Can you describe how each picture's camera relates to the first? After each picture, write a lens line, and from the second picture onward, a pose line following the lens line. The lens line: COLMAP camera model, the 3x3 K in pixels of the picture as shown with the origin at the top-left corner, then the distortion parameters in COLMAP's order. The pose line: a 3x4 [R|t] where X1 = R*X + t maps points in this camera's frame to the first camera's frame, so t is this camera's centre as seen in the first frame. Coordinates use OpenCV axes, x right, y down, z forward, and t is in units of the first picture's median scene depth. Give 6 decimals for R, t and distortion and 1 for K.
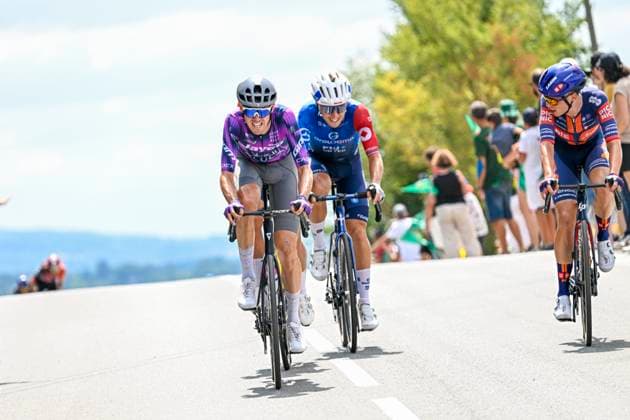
lens RADIAL K [[4609.1, 0, 315.0], [0, 4609.1, 210.0], [0, 0, 1]] dist [-0.165478, -4.203609]
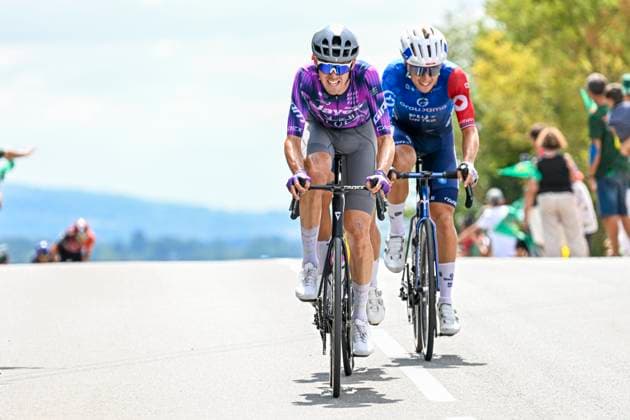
lens RADIAL K [[4609.1, 0, 315.0], [0, 4609.1, 210.0], [0, 0, 1]] dist [-0.165478, -4.203609]
pose [[0.997401, 0.070687, -0.013967, -0.002462], [-0.070619, 0.997489, 0.005311, 0.000468], [0.014307, -0.004311, 0.999888, 0.156871]]
